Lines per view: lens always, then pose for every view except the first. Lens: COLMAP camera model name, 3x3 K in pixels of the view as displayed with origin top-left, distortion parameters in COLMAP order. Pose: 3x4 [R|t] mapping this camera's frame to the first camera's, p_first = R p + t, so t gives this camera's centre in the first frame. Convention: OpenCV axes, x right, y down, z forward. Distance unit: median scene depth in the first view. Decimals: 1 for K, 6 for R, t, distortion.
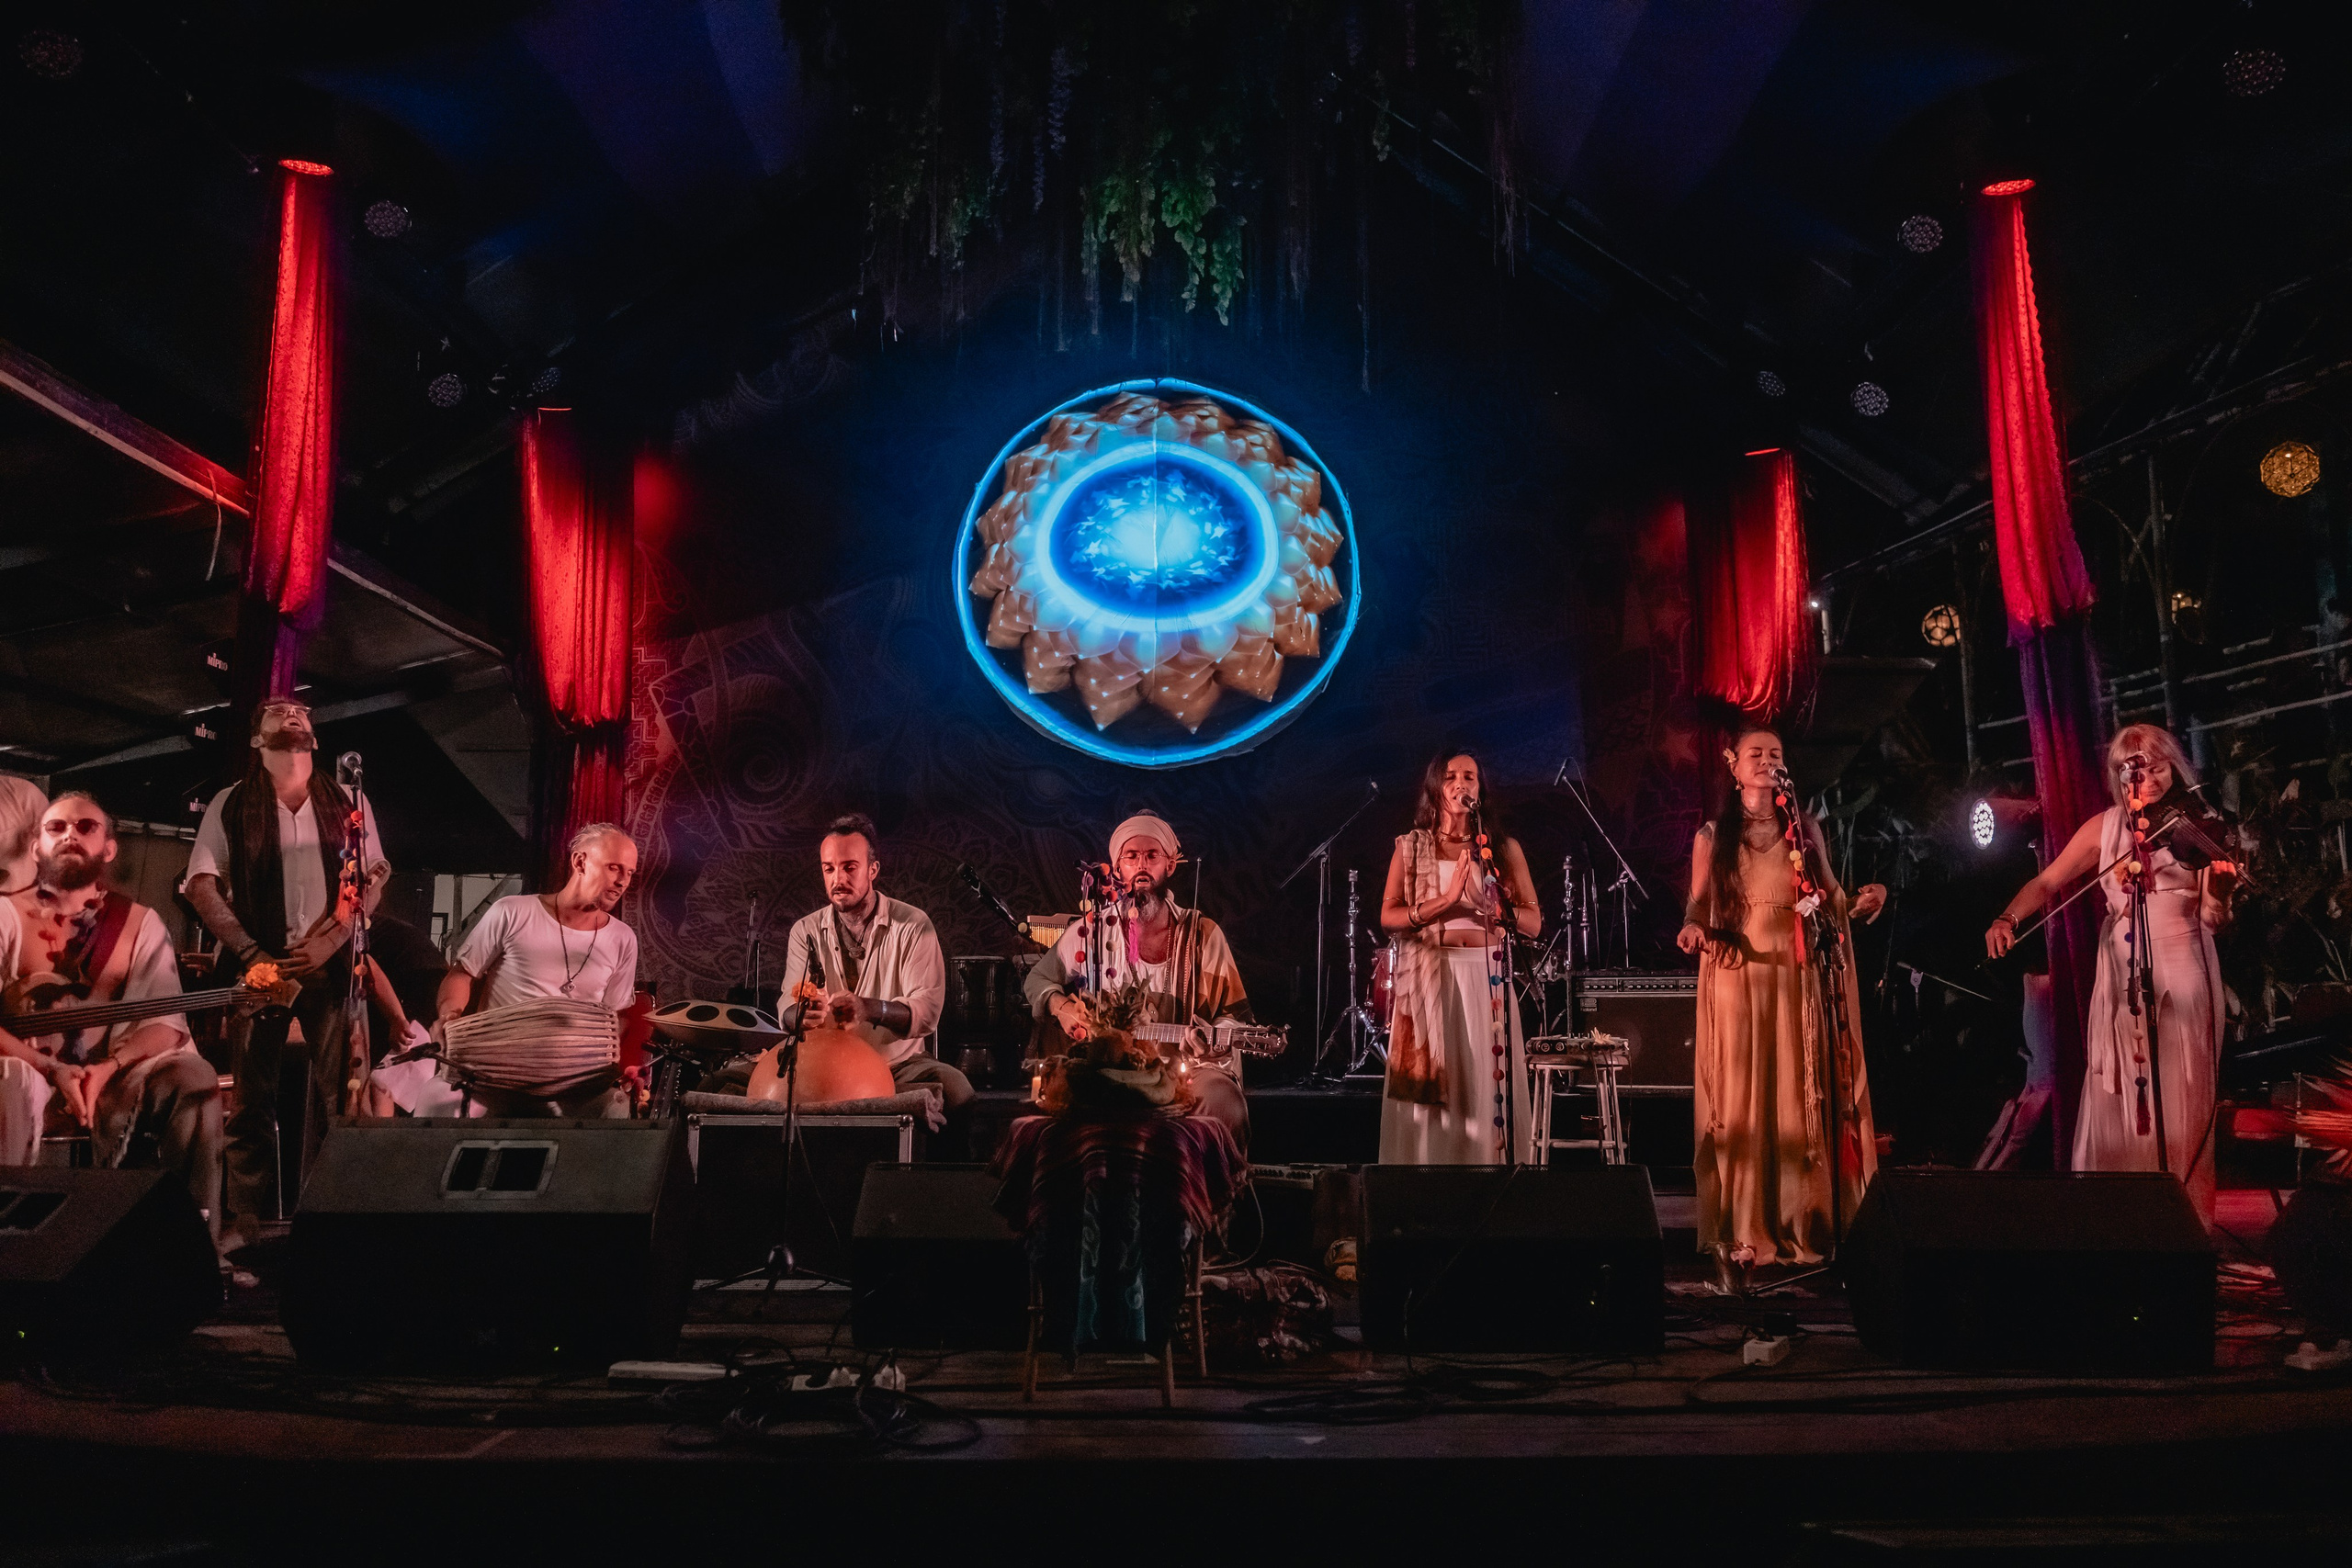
lens RADIAL K [[1787.2, 0, 1171.1], [0, 1787.2, 780.6], [0, 0, 1]] dist [-0.003876, 0.003160]
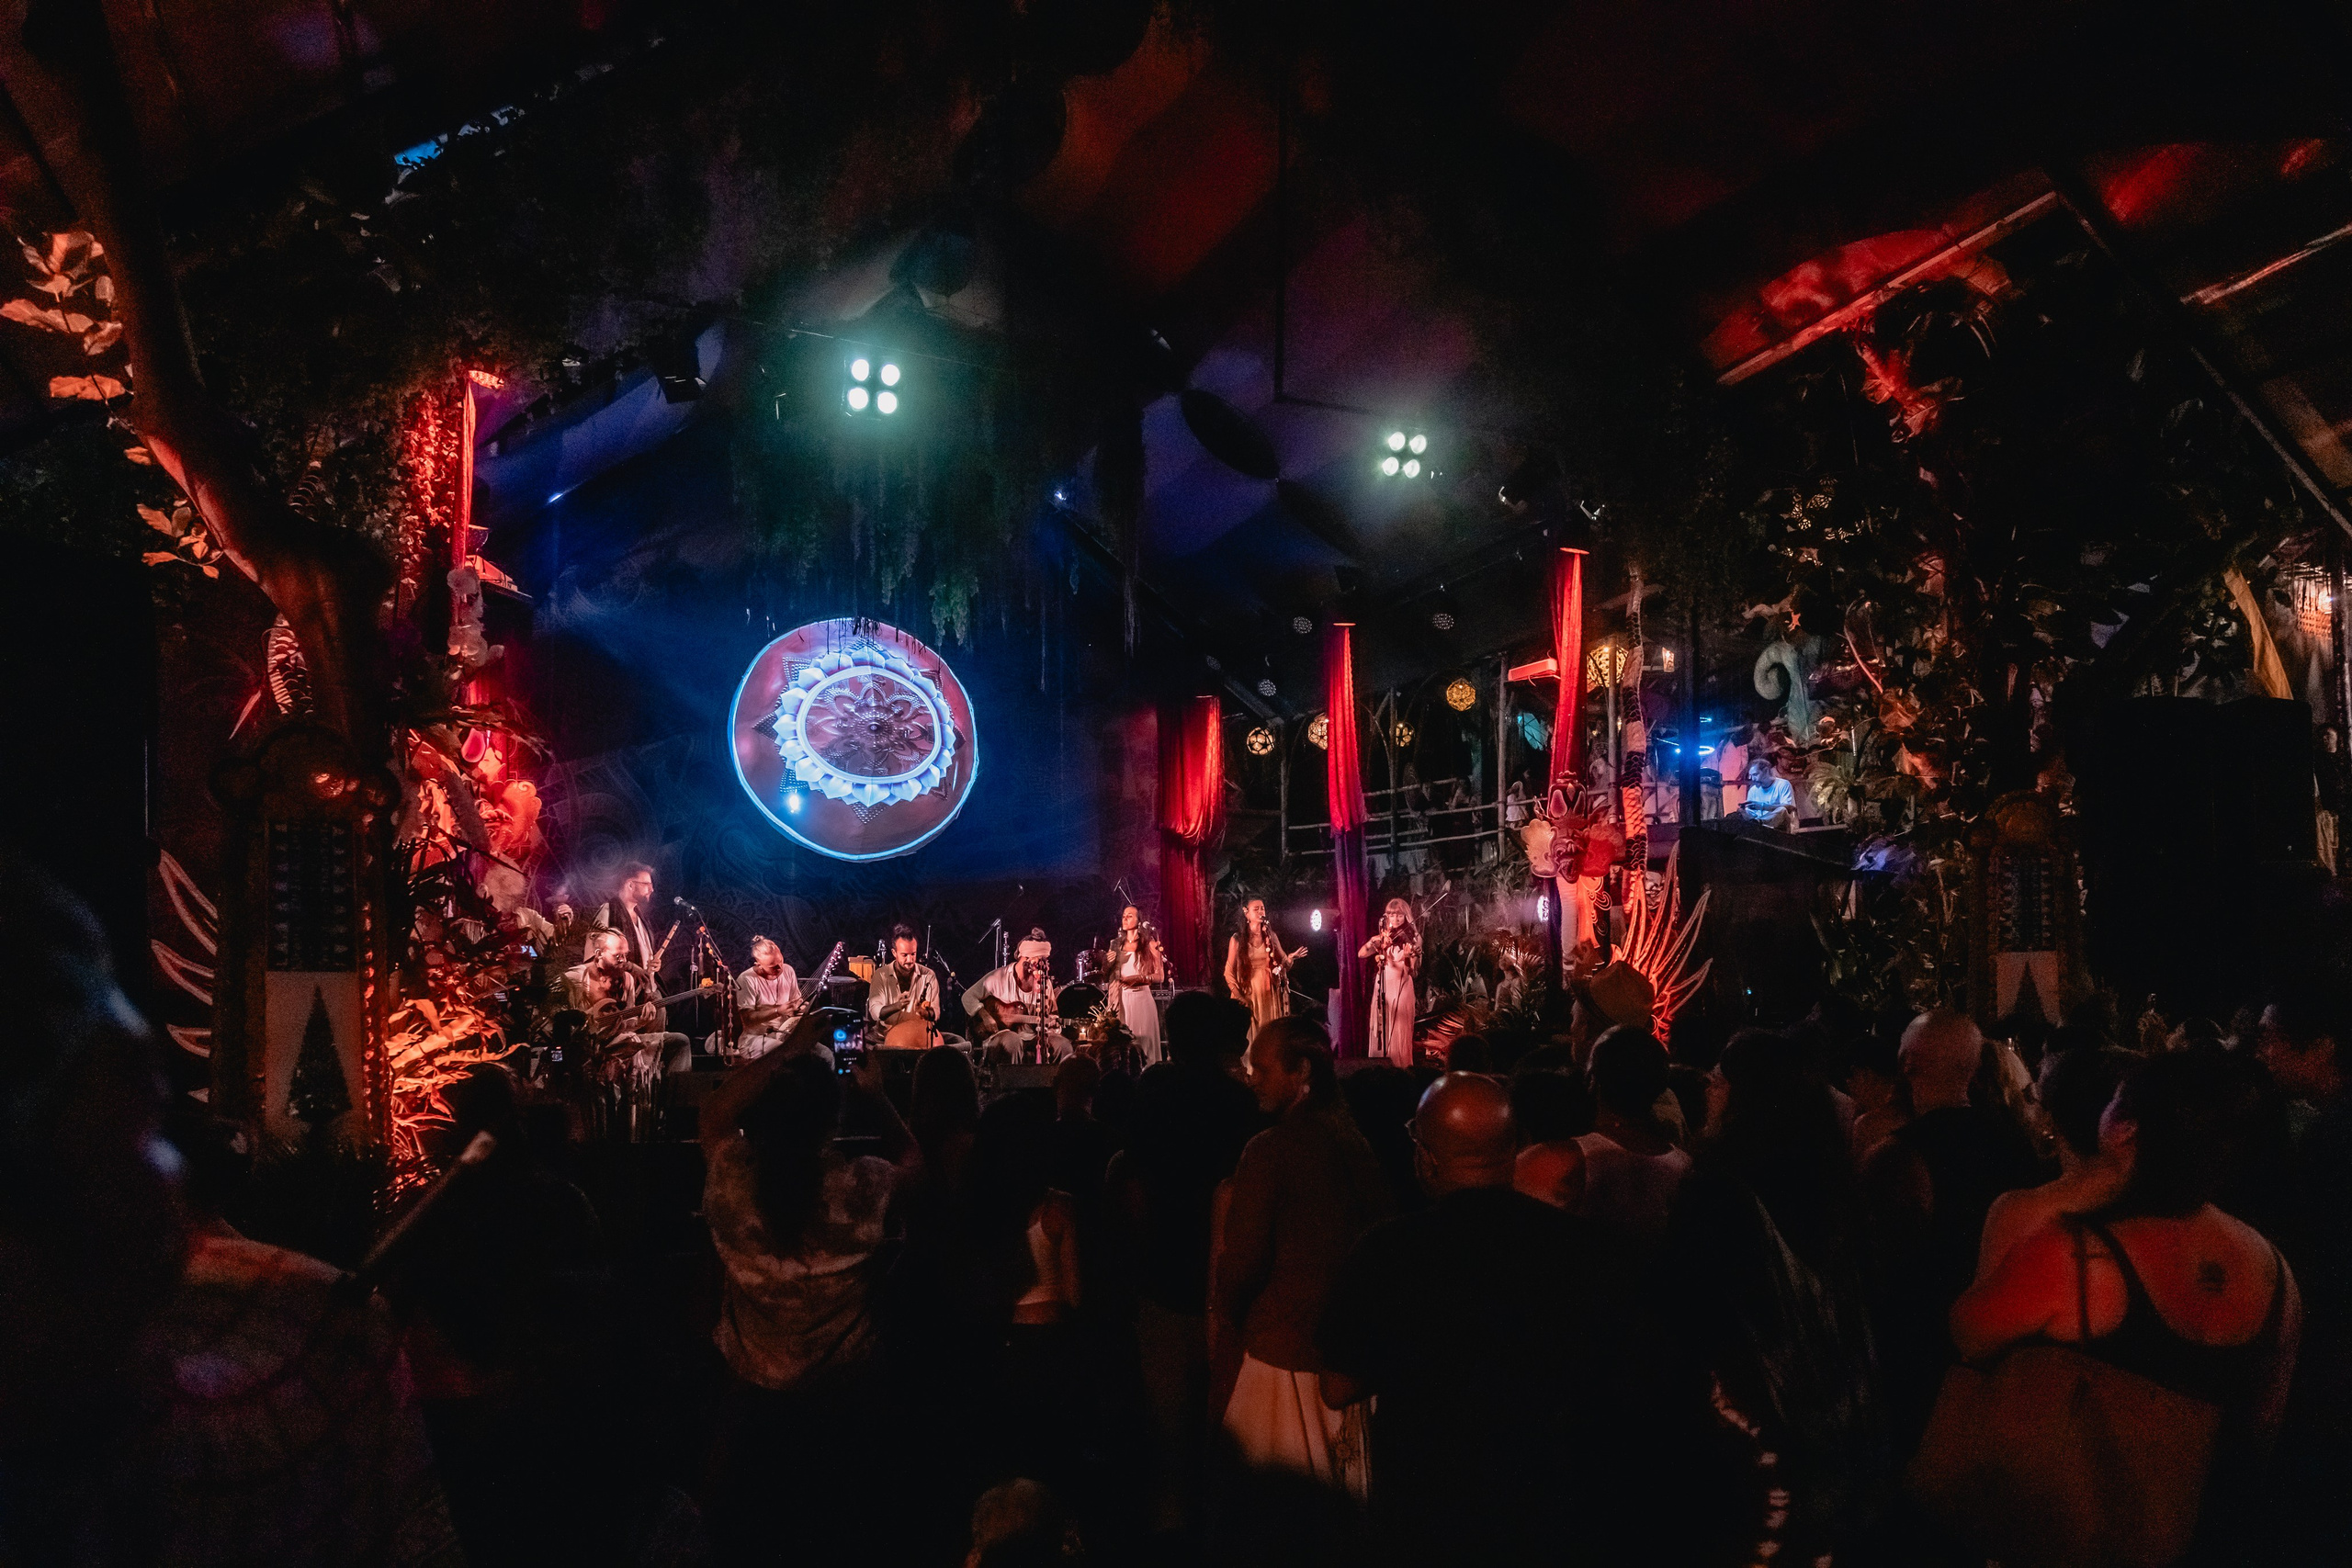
lens RADIAL K [[2612.8, 0, 1176.9], [0, 2612.8, 784.9], [0, 0, 1]] dist [0.007225, 0.000000]
pose [[0.906795, 0.029682, 0.420526, -0.777688], [-0.050037, 0.998045, 0.037451, -0.187901], [-0.418592, -0.055002, 0.906507, -1.343309]]
